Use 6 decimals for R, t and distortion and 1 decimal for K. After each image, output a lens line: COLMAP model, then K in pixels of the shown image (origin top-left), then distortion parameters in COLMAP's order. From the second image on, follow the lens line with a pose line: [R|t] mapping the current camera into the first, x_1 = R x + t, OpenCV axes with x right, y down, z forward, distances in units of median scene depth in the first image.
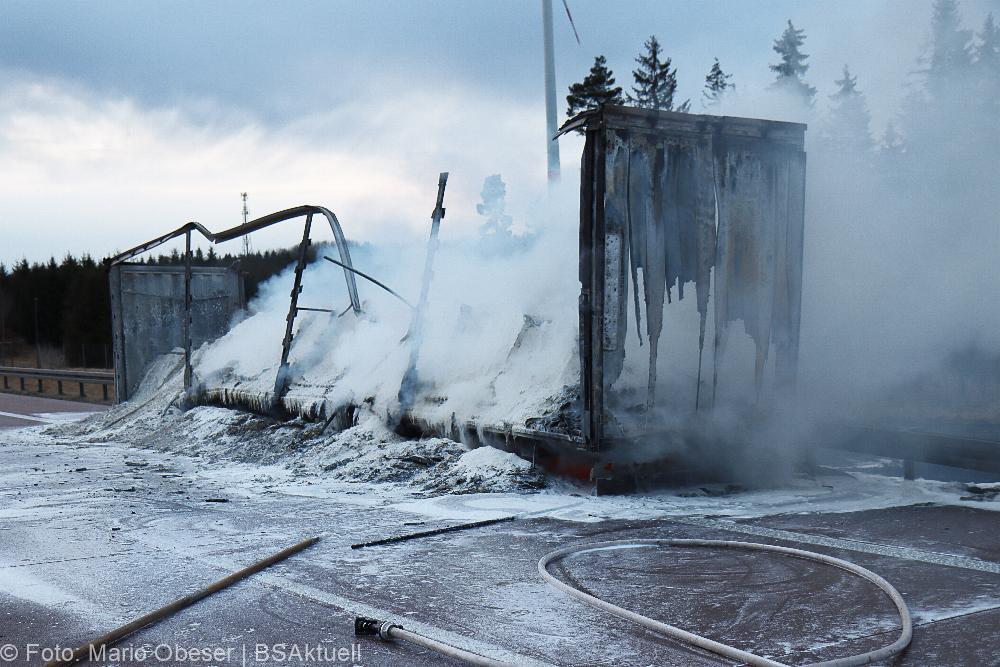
lens RADIAL K [[1425.2, 0, 500.0], [0, 1425.2, 333.5], [0, 0, 1]] dist [0.031963, 0.002722]
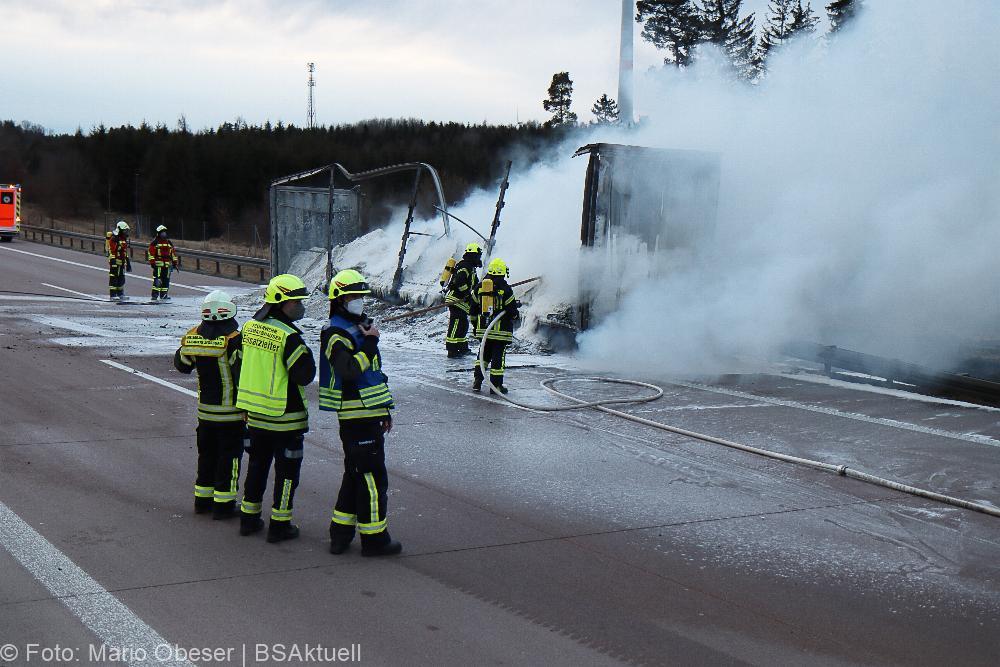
lens RADIAL K [[1425.2, 0, 500.0], [0, 1425.2, 333.5], [0, 0, 1]] dist [0.031963, 0.002722]
pose [[0.997333, 0.062526, -0.037648, 0.023926], [-0.059365, 0.995032, 0.079915, -0.045944], [0.042458, -0.077467, 0.996090, -0.650889]]
